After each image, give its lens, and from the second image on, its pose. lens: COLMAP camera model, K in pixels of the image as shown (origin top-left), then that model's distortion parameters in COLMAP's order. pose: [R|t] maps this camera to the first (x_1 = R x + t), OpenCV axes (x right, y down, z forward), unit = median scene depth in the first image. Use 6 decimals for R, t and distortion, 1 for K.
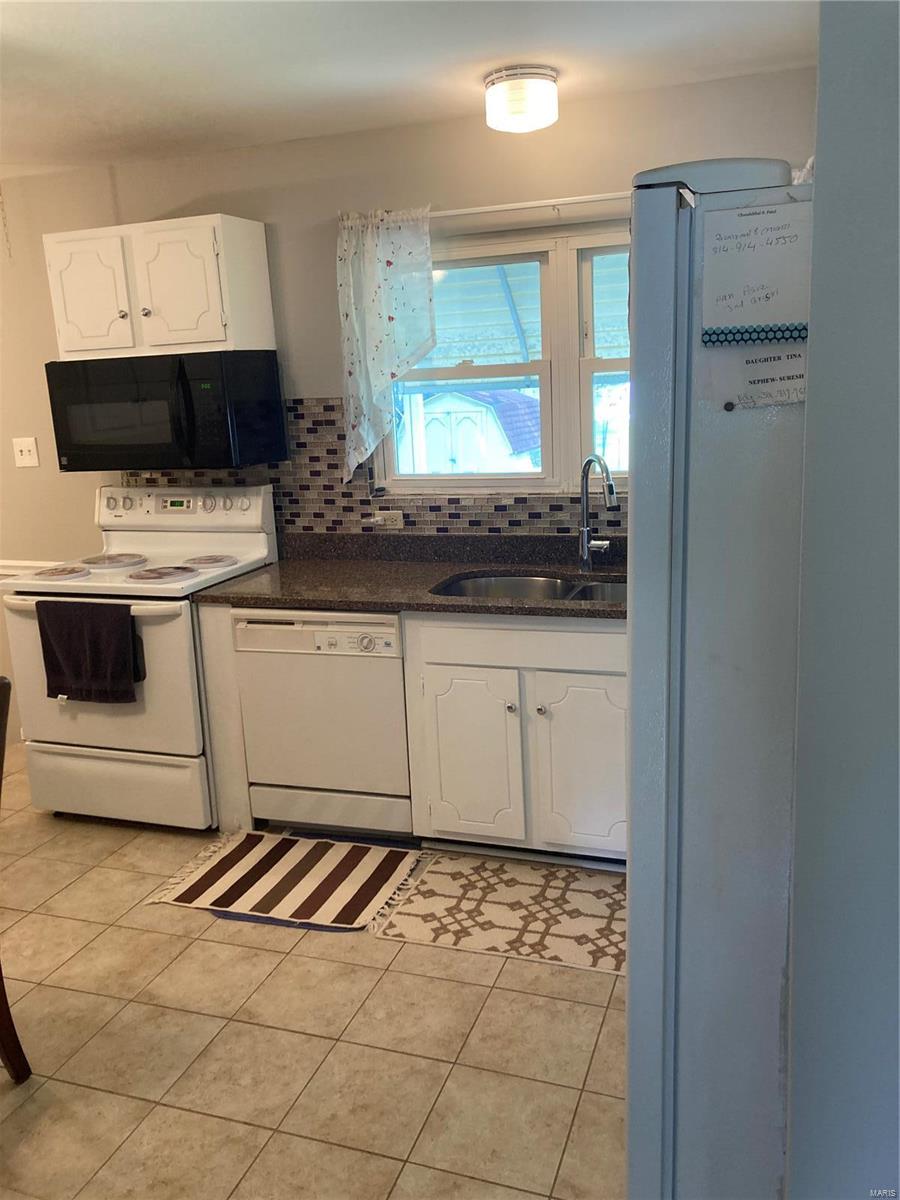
lens RADIAL K [[988.8, 0, 450.0], [0, 988.8, 600.0], [0, 0, 1]] dist [0.006276, -0.017040]
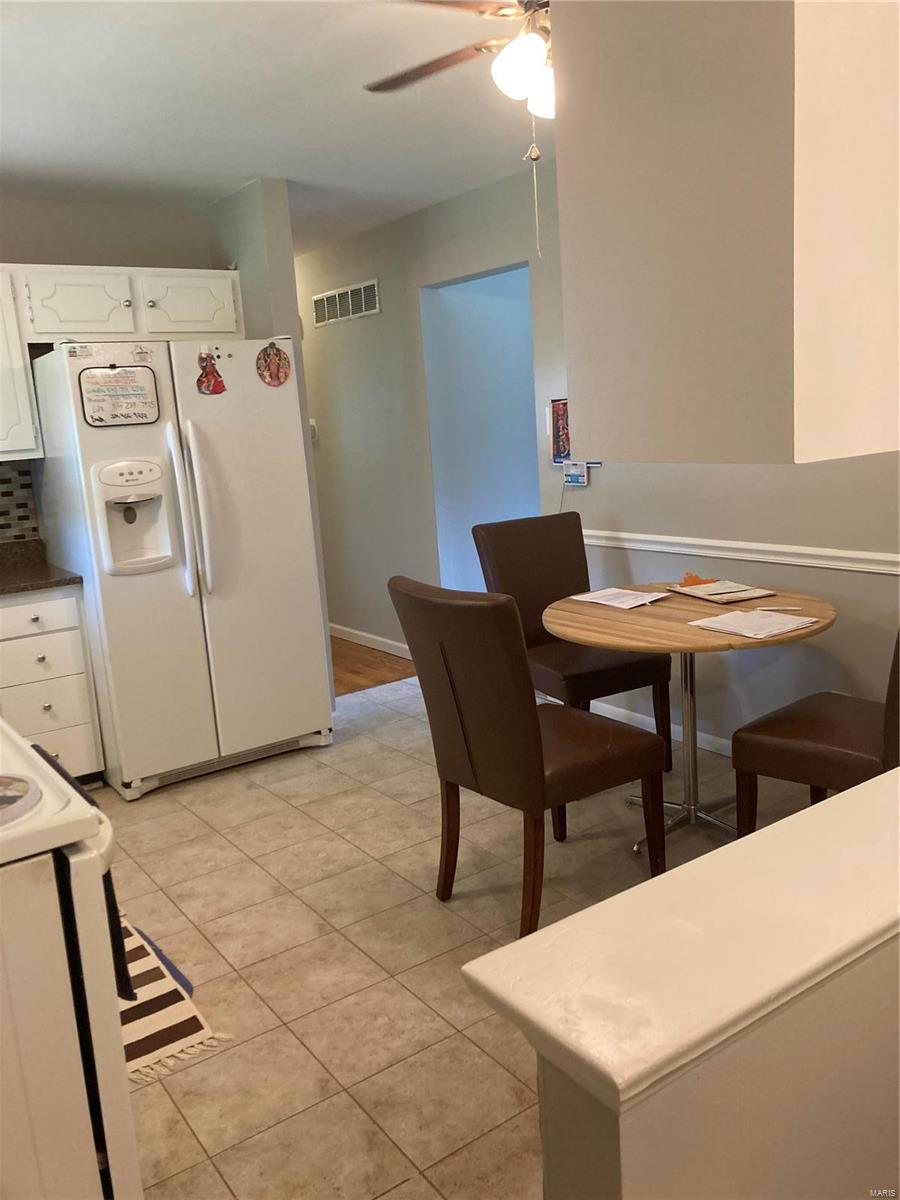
lens RADIAL K [[988.8, 0, 450.0], [0, 988.8, 600.0], [0, 0, 1]] dist [0.006276, -0.017040]
pose [[-0.801793, -0.029887, 0.596854, -0.754283], [0.218694, 0.914794, 0.339595, -0.196005], [-0.556148, 0.402813, -0.726940, 1.113345]]
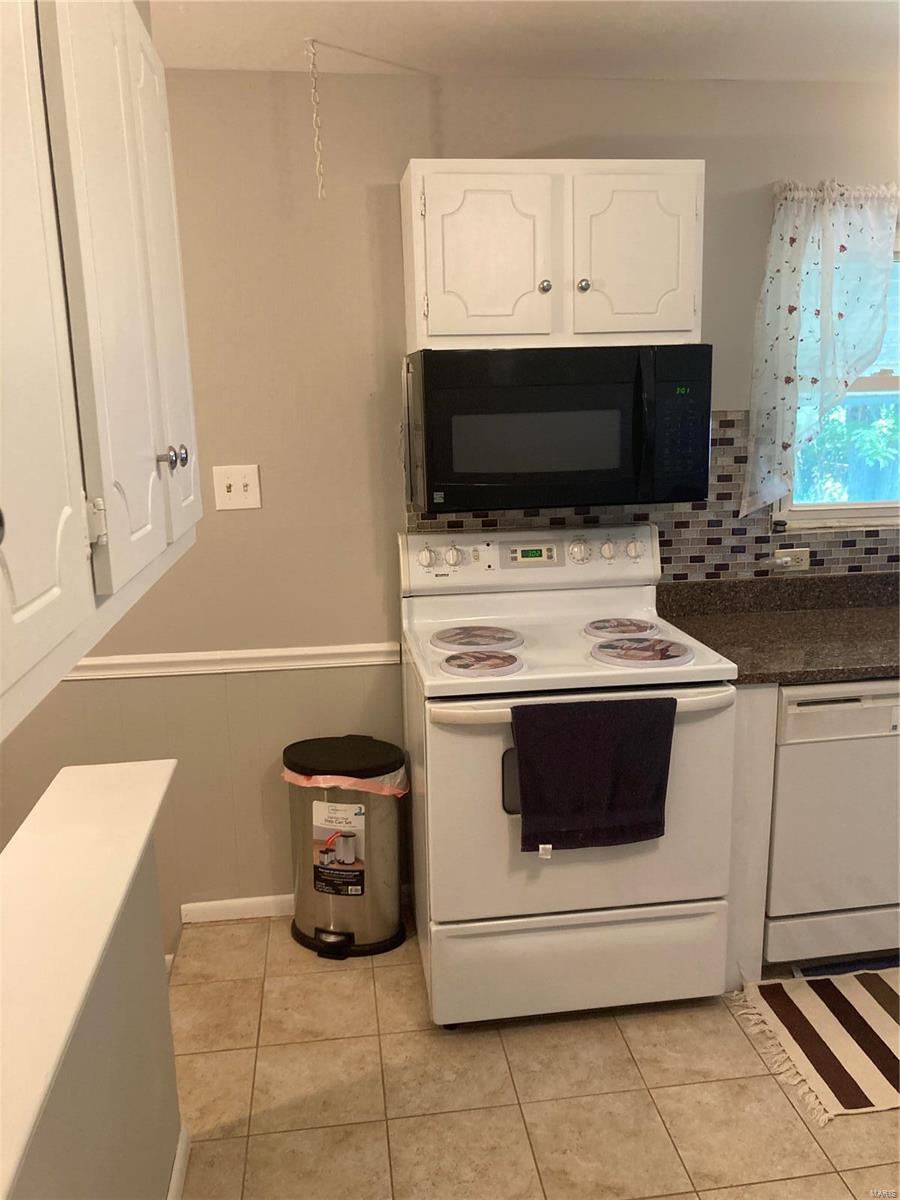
lens RADIAL K [[993.8, 0, 450.0], [0, 993.8, 600.0], [0, 0, 1]] dist [-0.009192, -0.010920]
pose [[0.896398, -0.068752, 0.437885, -0.689301], [0.083333, 0.996421, -0.014145, -0.061235], [-0.435346, 0.049170, 0.898920, 0.394024]]
